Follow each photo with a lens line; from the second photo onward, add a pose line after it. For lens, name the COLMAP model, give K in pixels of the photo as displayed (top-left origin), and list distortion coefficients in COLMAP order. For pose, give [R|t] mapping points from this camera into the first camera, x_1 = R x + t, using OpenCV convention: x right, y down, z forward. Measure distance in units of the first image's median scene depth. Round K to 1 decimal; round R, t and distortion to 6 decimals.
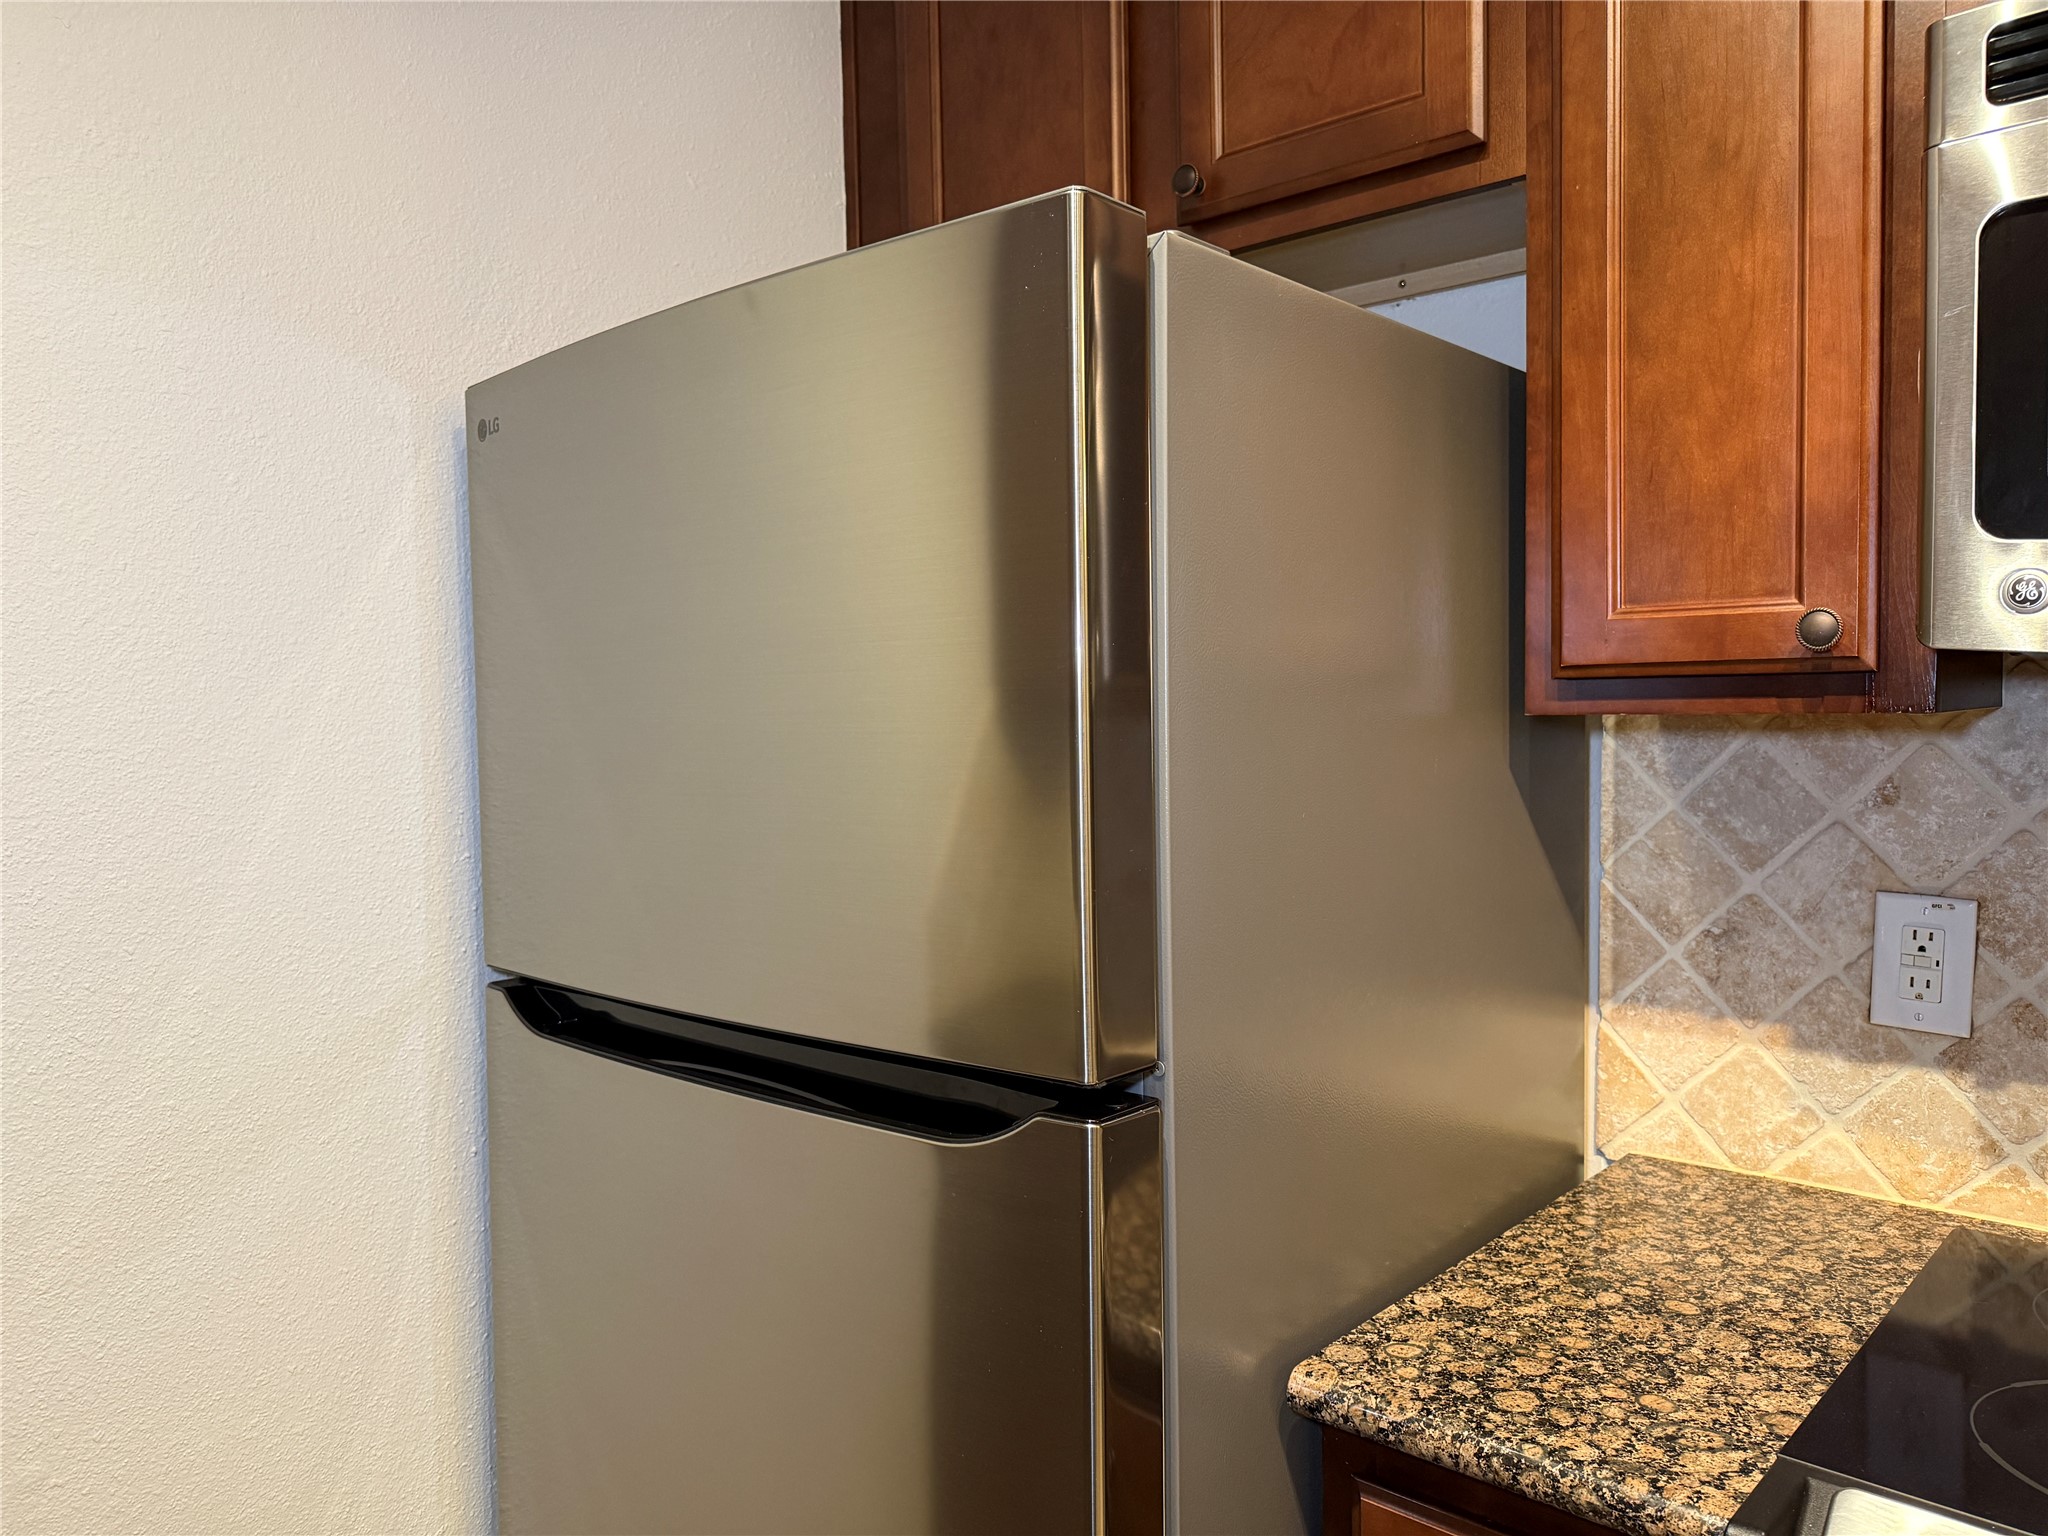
lens RADIAL K [[1463.4, 0, 1022.4], [0, 1463.4, 772.9], [0, 0, 1]] dist [0.033478, -0.043160]
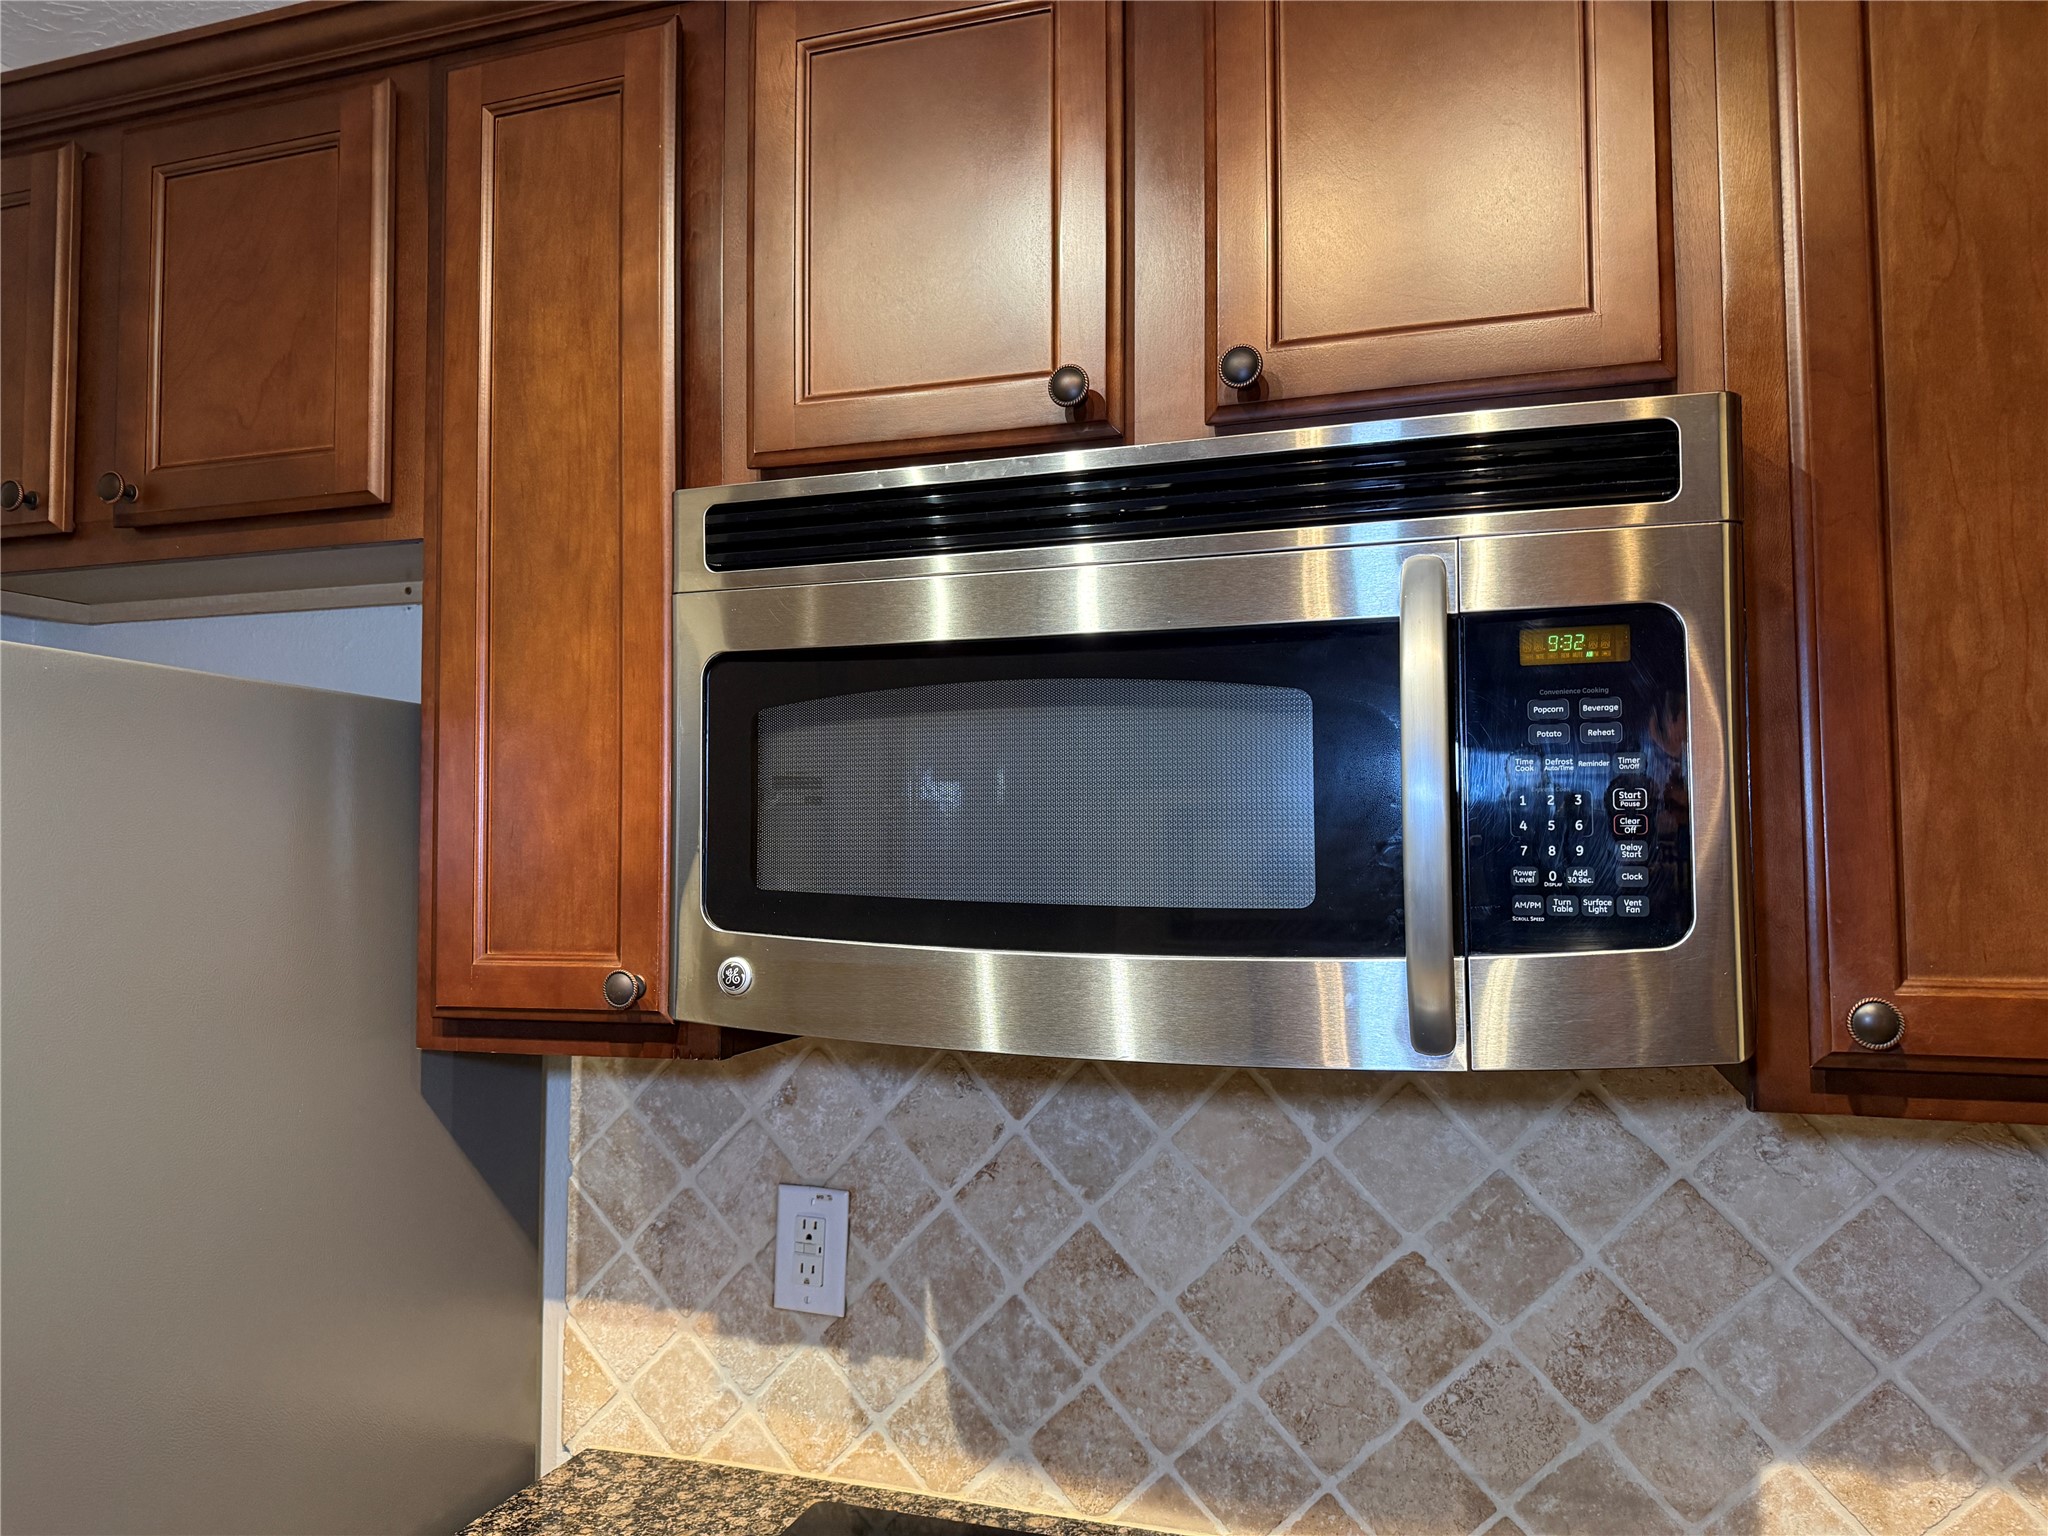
lens RADIAL K [[1463.4, 0, 1013.5], [0, 1463.4, 773.0], [0, 0, 1]] dist [0.033478, -0.043160]
pose [[0.913433, 0.033305, 0.405624, 0.281112], [0.011545, 0.994125, -0.107622, -0.108167], [-0.406825, 0.102989, 0.907682, -0.115436]]
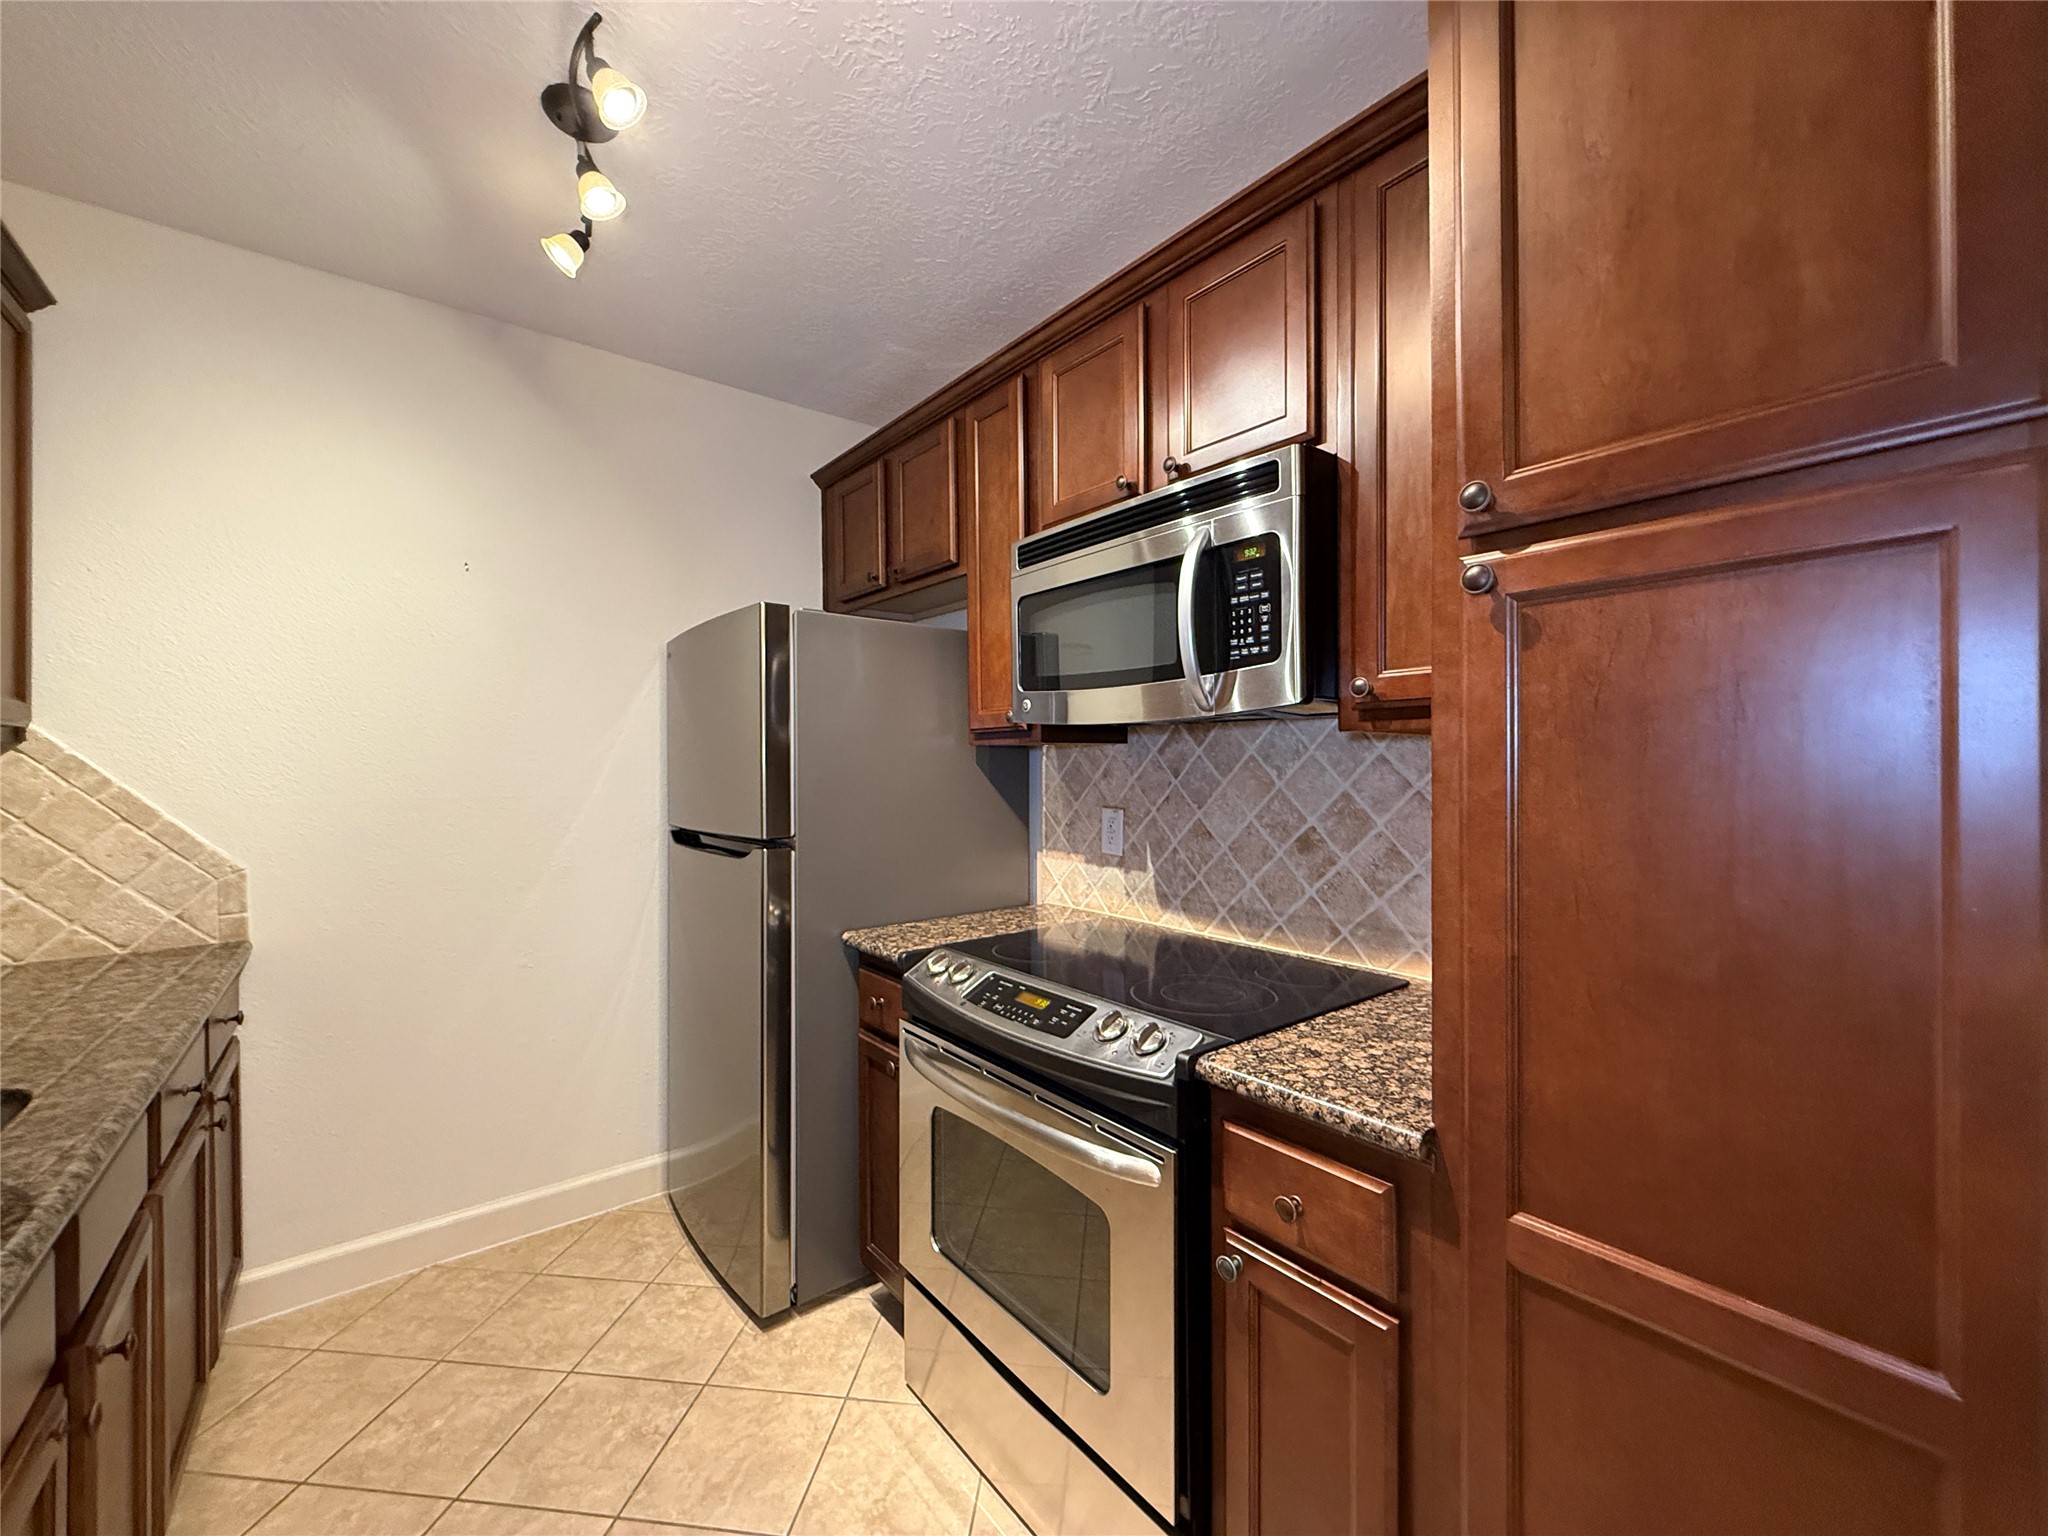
lens RADIAL K [[813.2, 0, 1019.5], [0, 813.2, 766.1], [0, 0, 1]] dist [-0.001365, 0.000182]
pose [[0.987226, 0.008328, -0.159106, 0.673702], [-0.015116, 0.999024, -0.041502, 0.068796], [0.158605, 0.043377, 0.986389, -0.622008]]
